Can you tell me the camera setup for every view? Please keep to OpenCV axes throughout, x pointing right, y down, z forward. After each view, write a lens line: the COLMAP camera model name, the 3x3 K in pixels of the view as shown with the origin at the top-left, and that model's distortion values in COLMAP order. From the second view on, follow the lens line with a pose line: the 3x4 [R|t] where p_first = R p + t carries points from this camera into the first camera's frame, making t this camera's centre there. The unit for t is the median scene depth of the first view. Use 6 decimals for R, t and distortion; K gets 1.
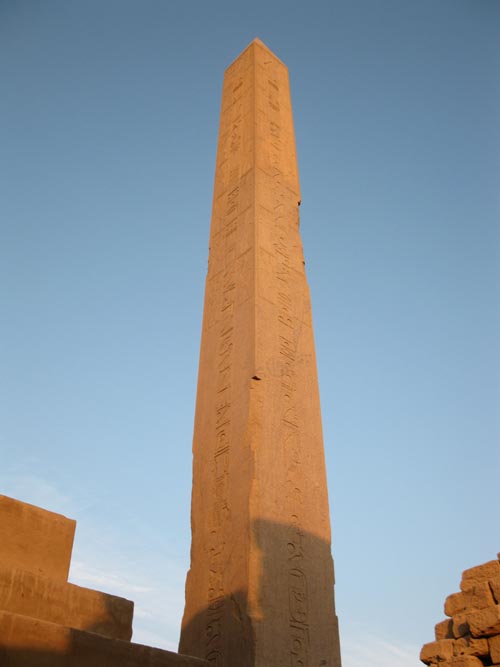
lens RADIAL K [[811.3, 0, 250.0], [0, 811.3, 333.5], [0, 0, 1]] dist [-0.095231, 0.030921]
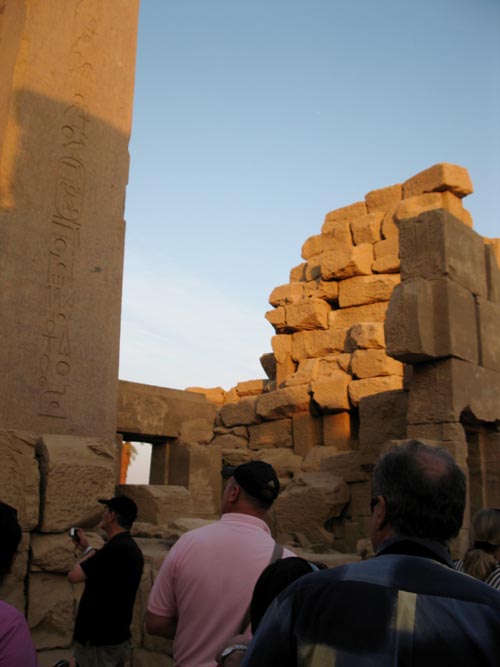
lens RADIAL K [[811.3, 0, 250.0], [0, 811.3, 333.5], [0, 0, 1]] dist [-0.095231, 0.030921]
pose [[0.994747, 0.045722, 0.091591, 0.116496], [-0.077192, 0.922678, 0.377767, 0.095858], [-0.067237, -0.382852, 0.921360, 0.127718]]
